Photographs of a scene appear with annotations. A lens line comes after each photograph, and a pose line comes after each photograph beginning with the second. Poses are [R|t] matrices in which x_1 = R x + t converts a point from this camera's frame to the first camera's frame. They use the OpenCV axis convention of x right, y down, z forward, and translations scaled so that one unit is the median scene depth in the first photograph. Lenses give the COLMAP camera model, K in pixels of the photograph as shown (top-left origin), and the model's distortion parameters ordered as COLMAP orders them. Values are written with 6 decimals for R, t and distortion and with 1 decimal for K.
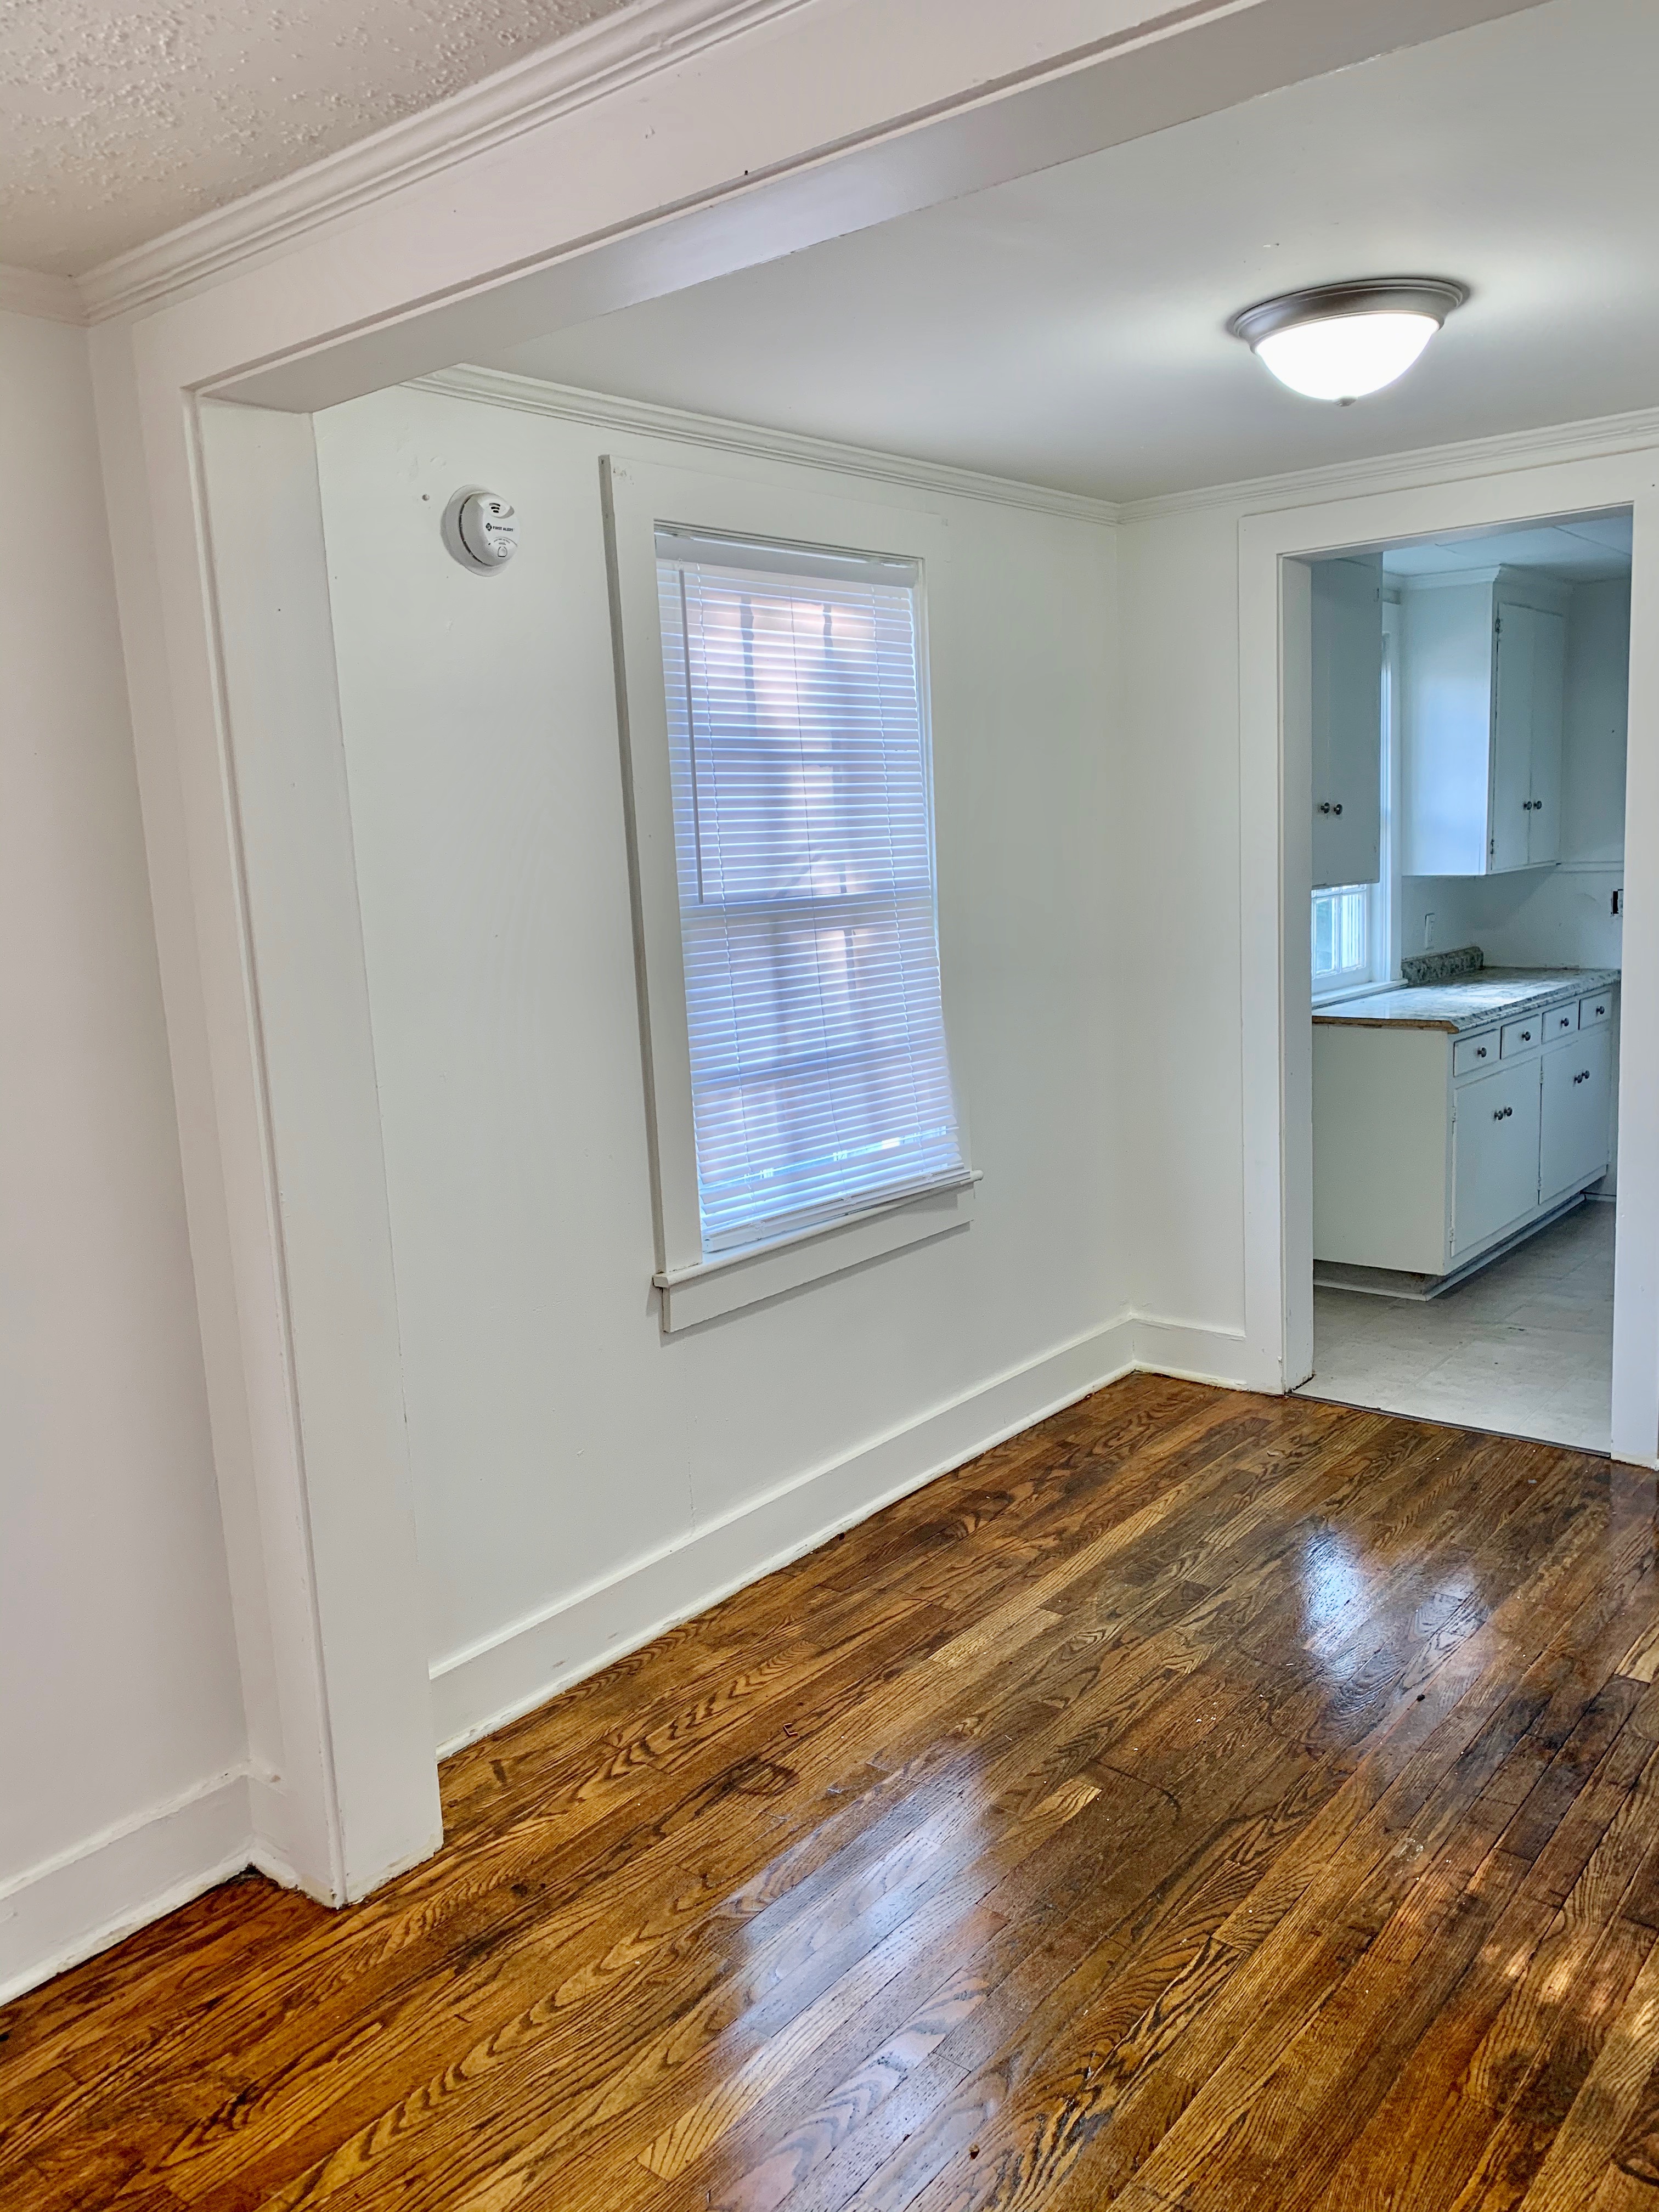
lens RADIAL K [[1681.8, 0, 828.9], [0, 1681.8, 1106.2], [0, 0, 1]] dist [0.003205, 0.006587]
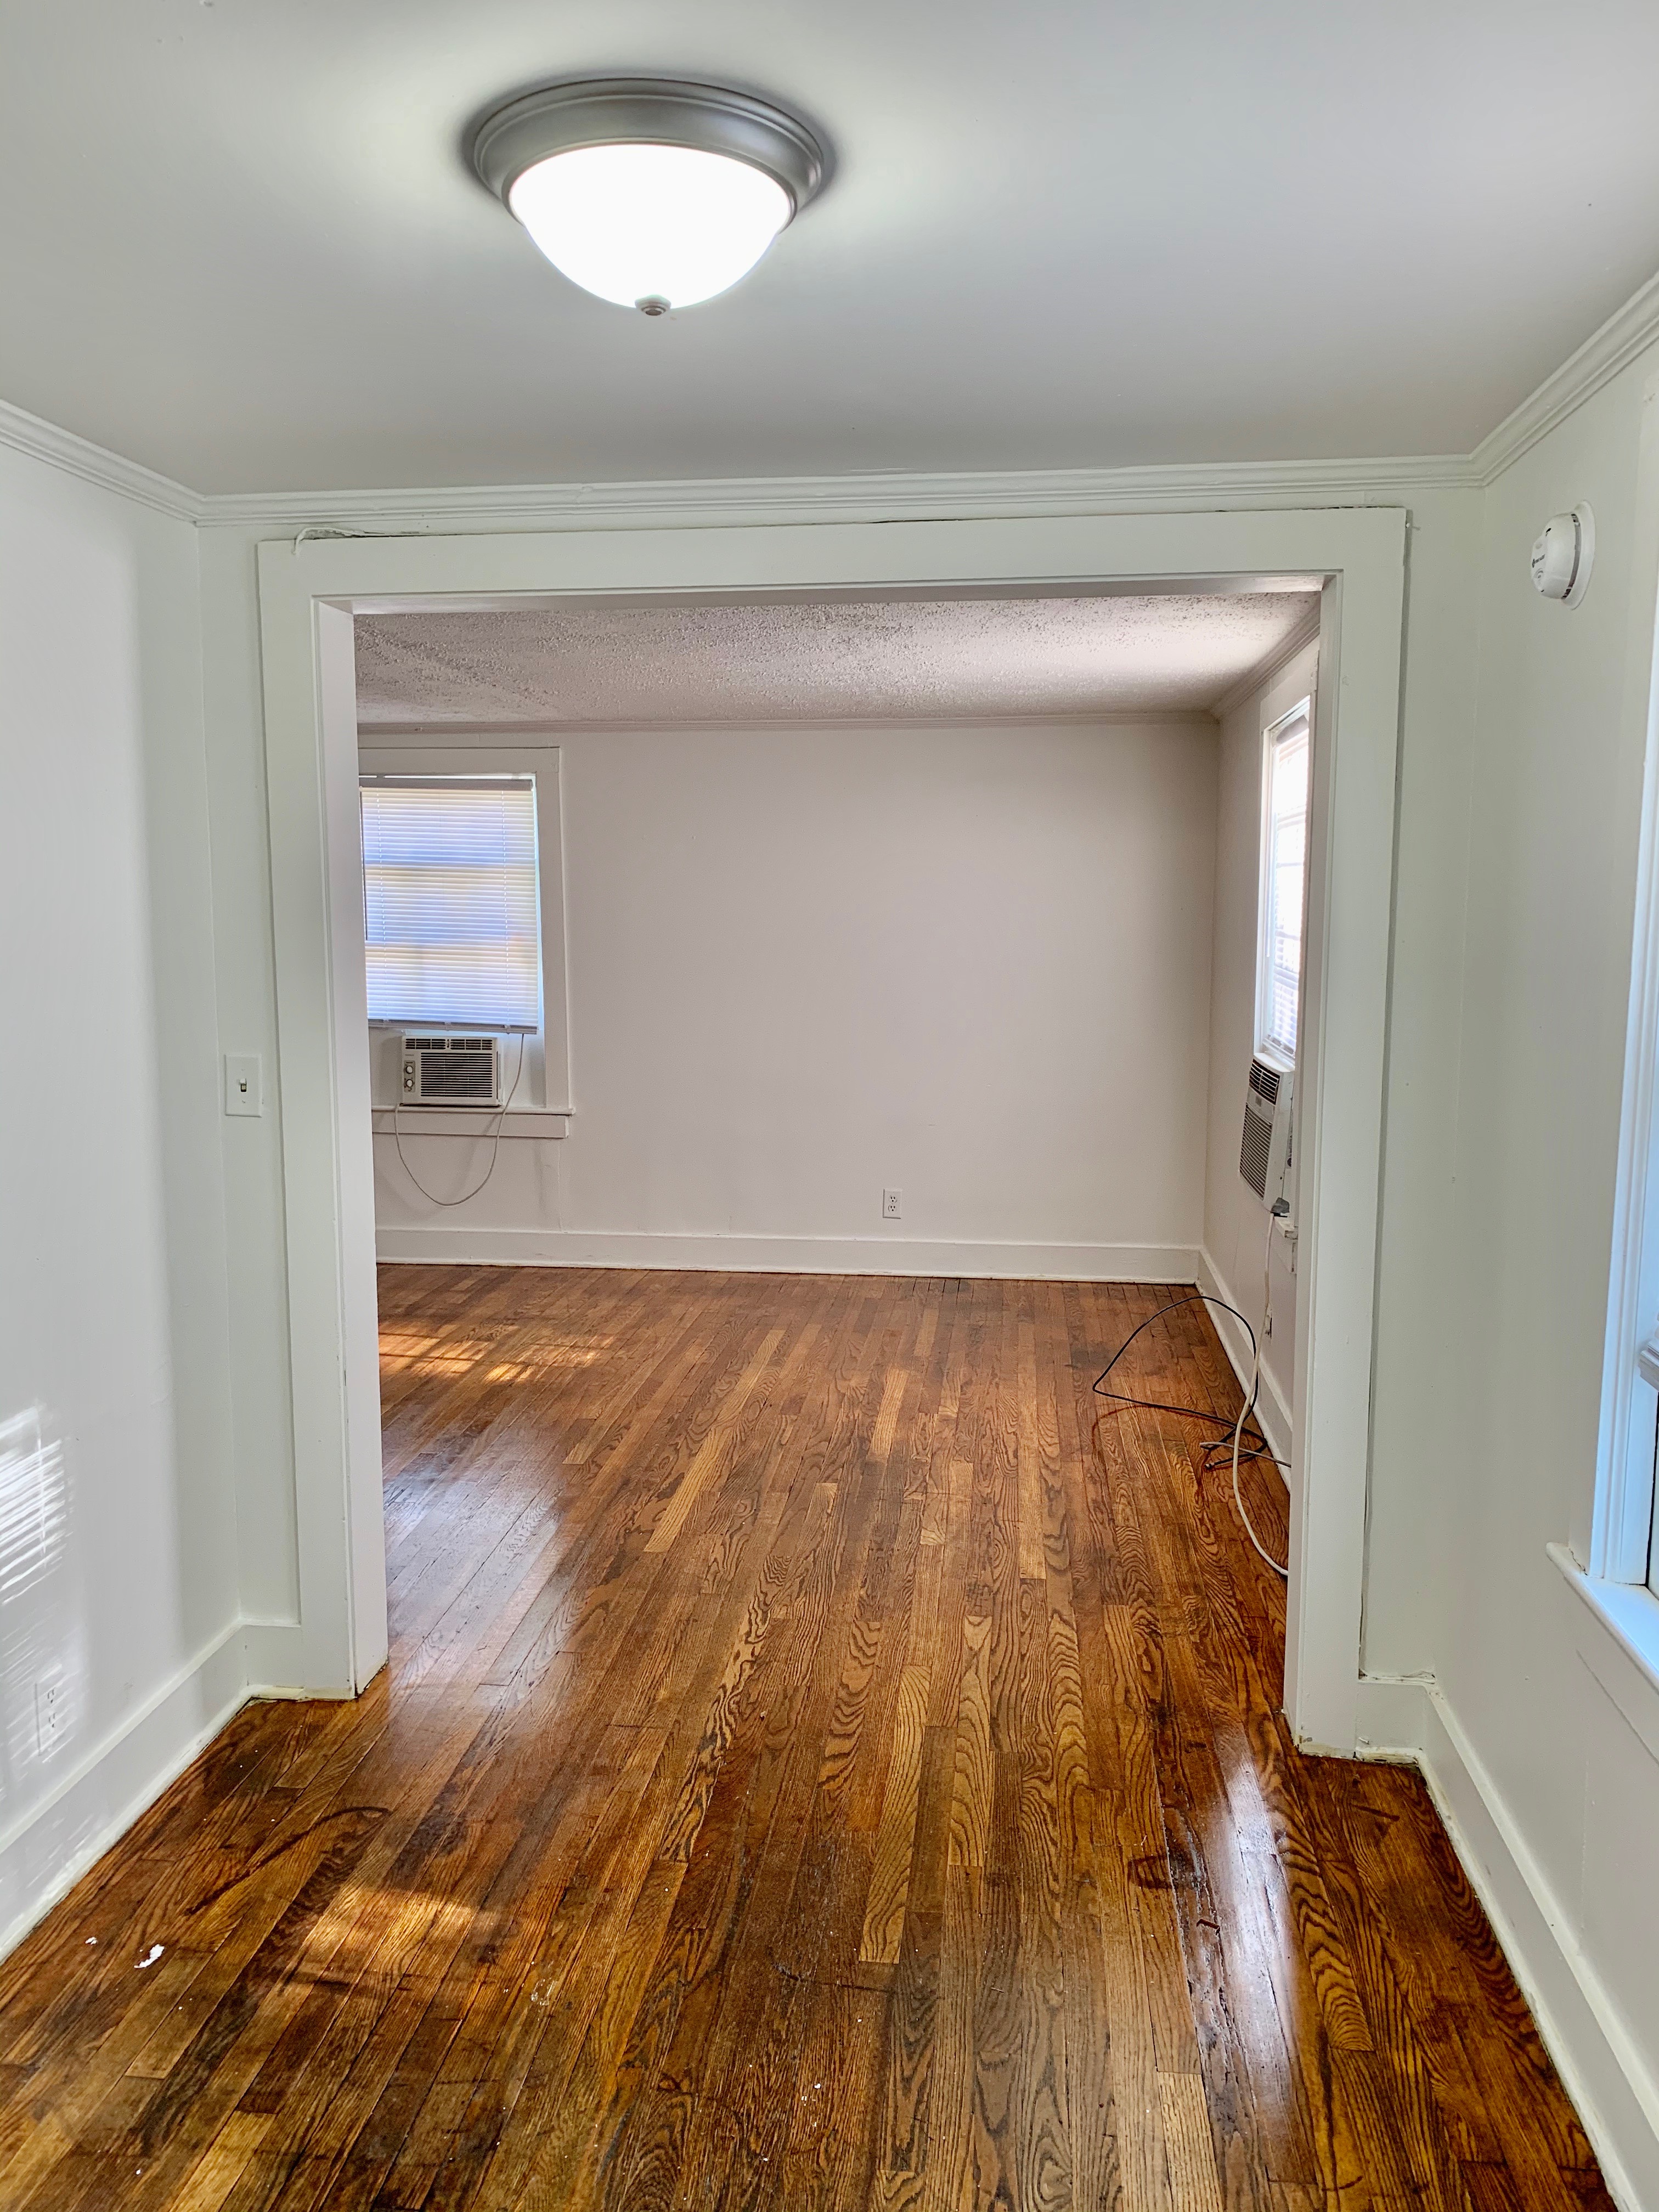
lens RADIAL K [[1681.8, 0, 827.9], [0, 1681.8, 1105.9], [0, 0, 1]] dist [0.003205, 0.006587]
pose [[-0.836484, 0.117391, -0.535270, 0.675064], [-0.050514, 0.956108, 0.288627, -0.347053], [0.545658, 0.268470, -0.793839, 1.741268]]
